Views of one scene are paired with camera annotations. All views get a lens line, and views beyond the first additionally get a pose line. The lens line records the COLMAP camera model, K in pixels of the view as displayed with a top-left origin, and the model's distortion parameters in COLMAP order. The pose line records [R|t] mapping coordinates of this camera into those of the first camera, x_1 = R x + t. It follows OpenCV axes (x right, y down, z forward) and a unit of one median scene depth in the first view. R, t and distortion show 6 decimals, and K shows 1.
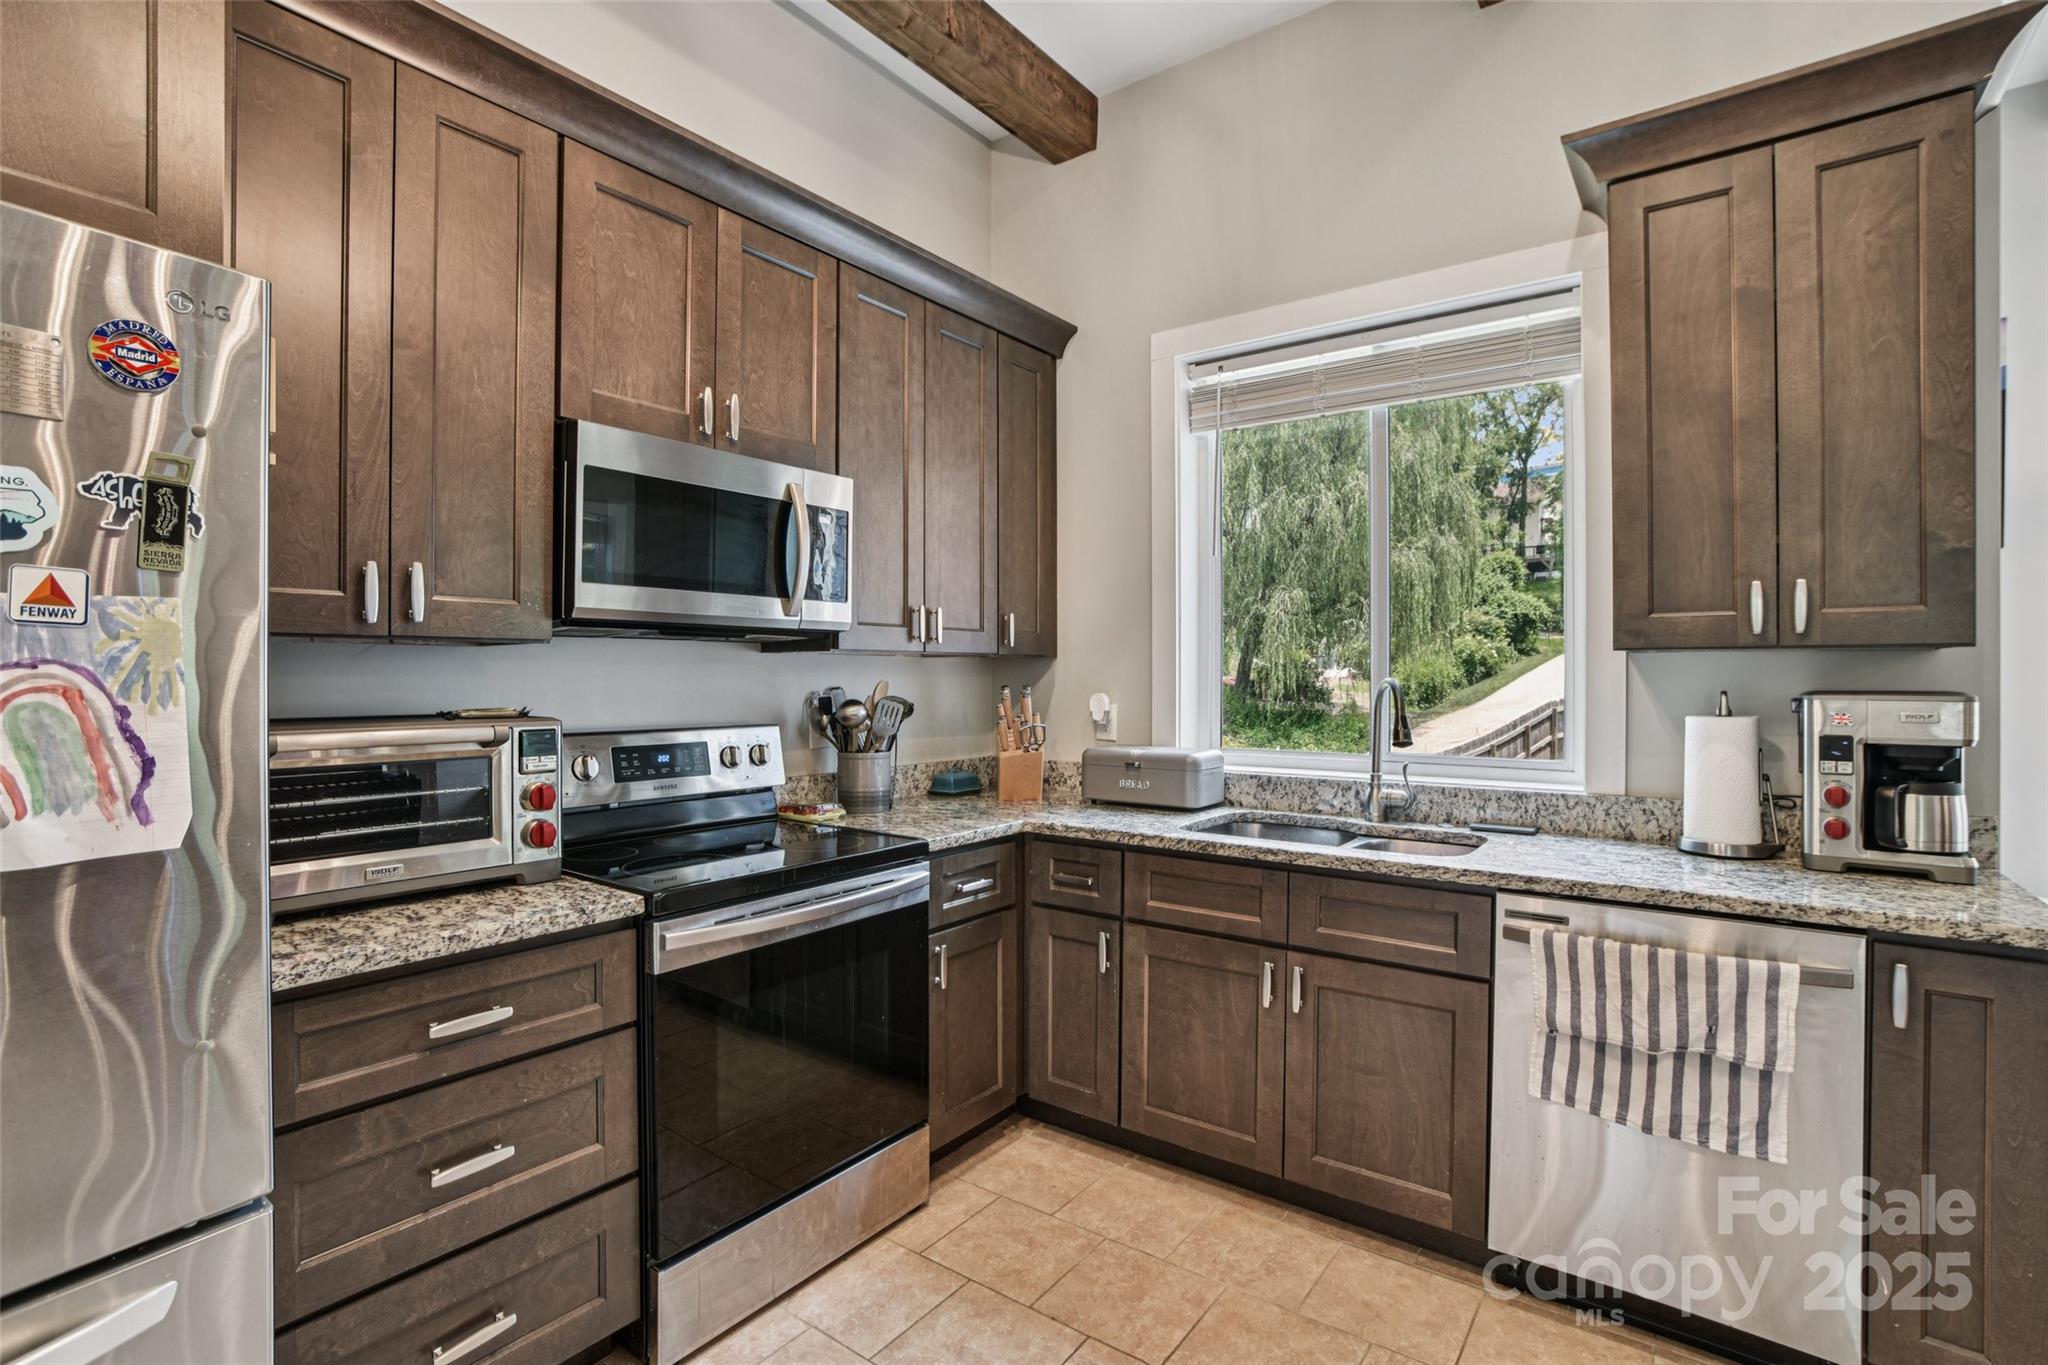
lens RADIAL K [[975.9, 0, 1040.6], [0, 975.9, 666.4], [0, 0, 1]] dist [-0.018465, 0.006065]
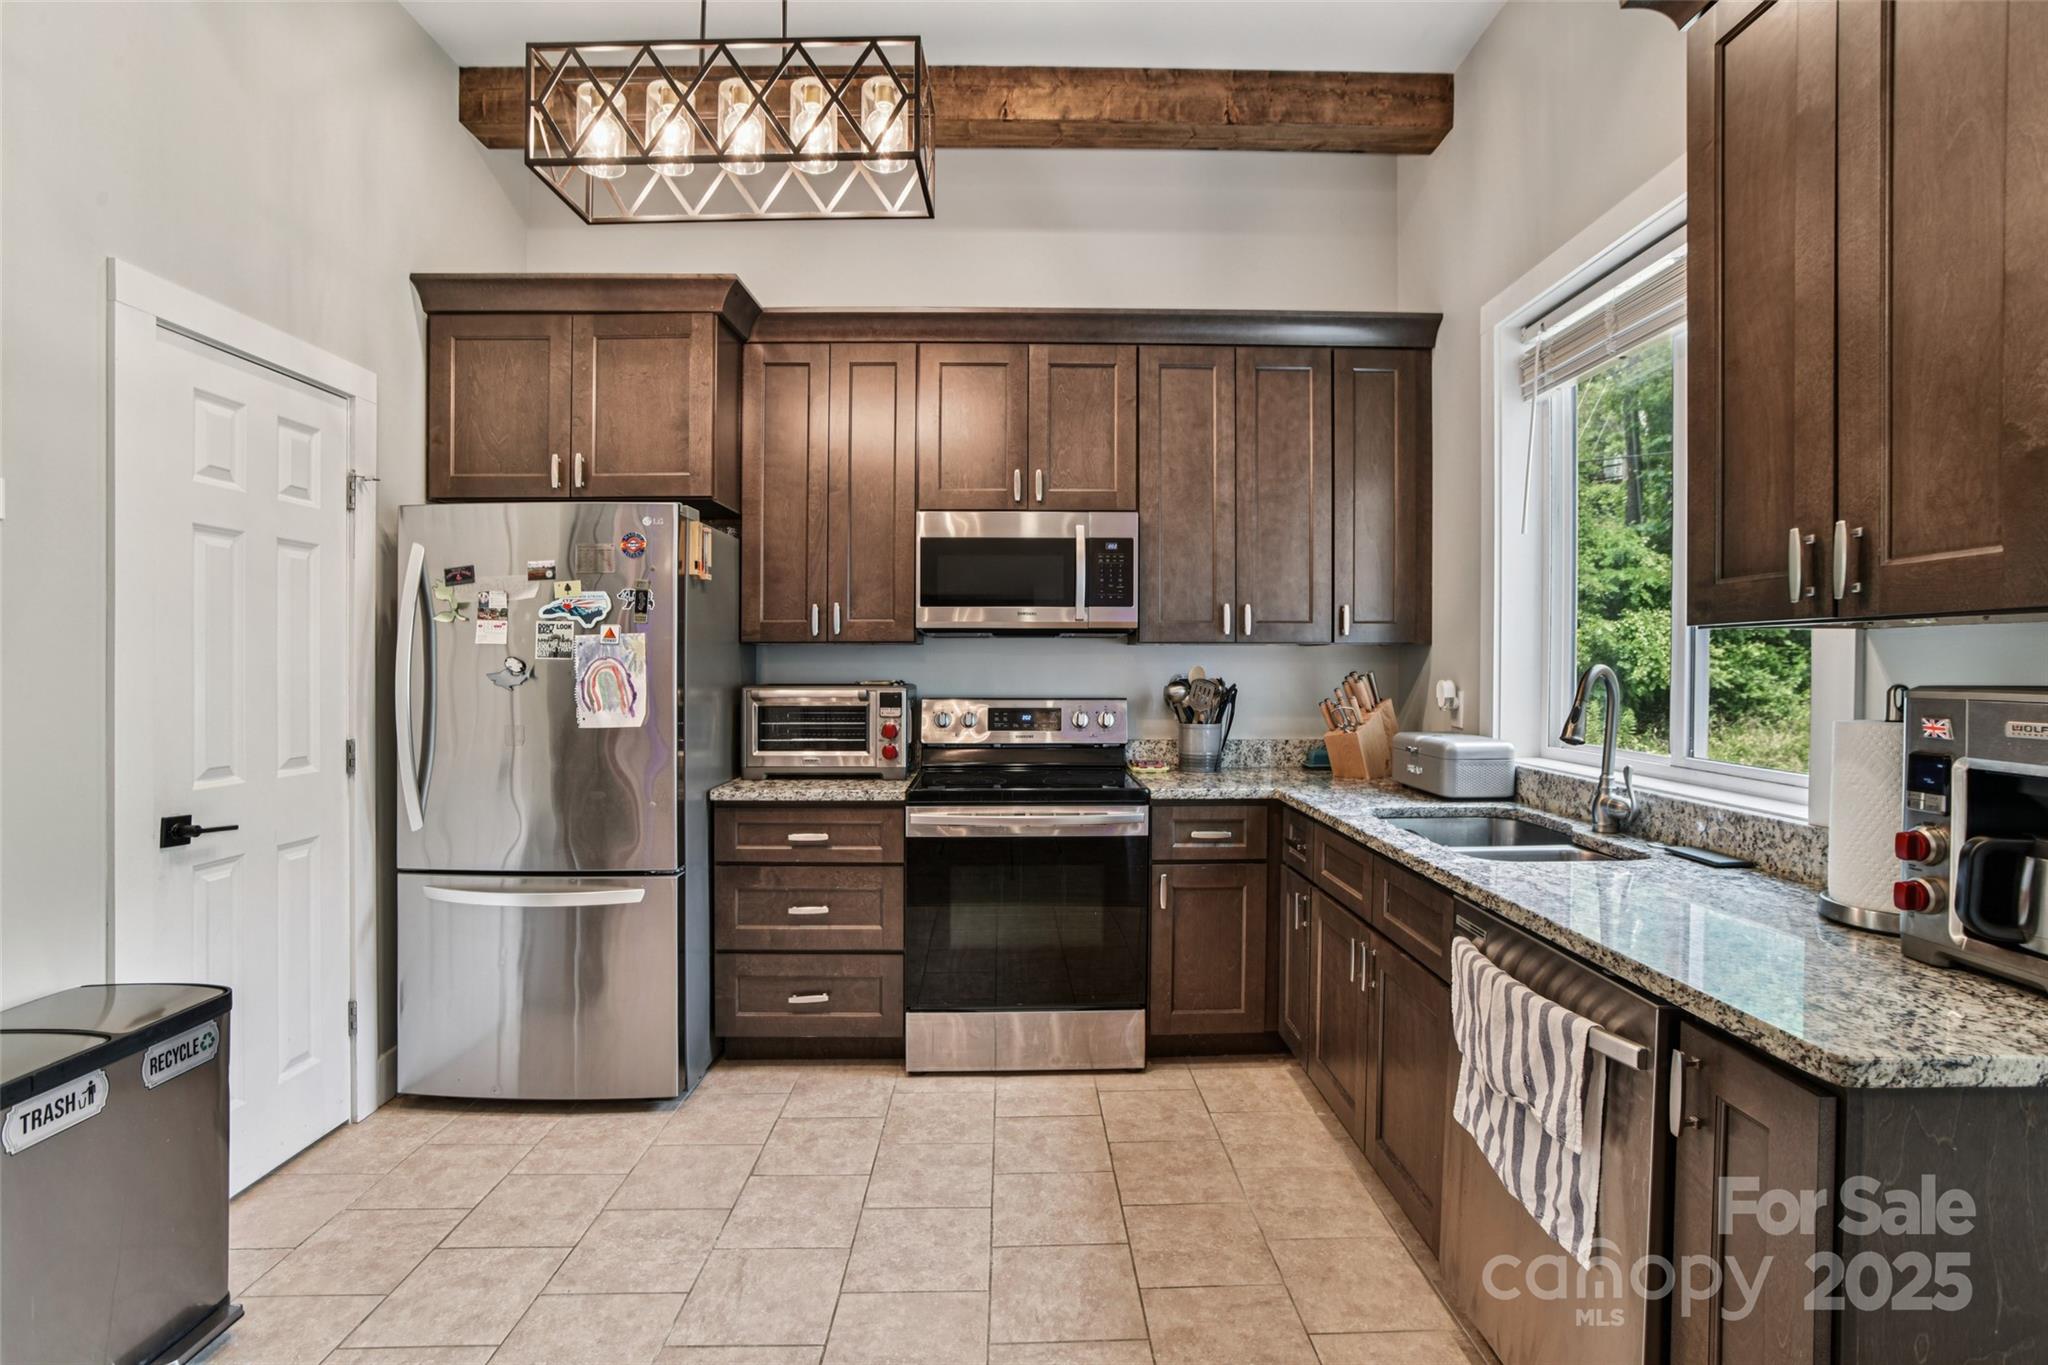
lens RADIAL K [[975.9, 0, 1082.7], [0, 975.9, 661.0], [0, 0, 1]] dist [-0.018465, 0.006065]
pose [[0.624181, -0.001487, -0.781278, 0.972768], [0.006343, 0.999975, 0.003165, 0.003858], [0.781254, -0.006931, 0.624175, 0.149705]]
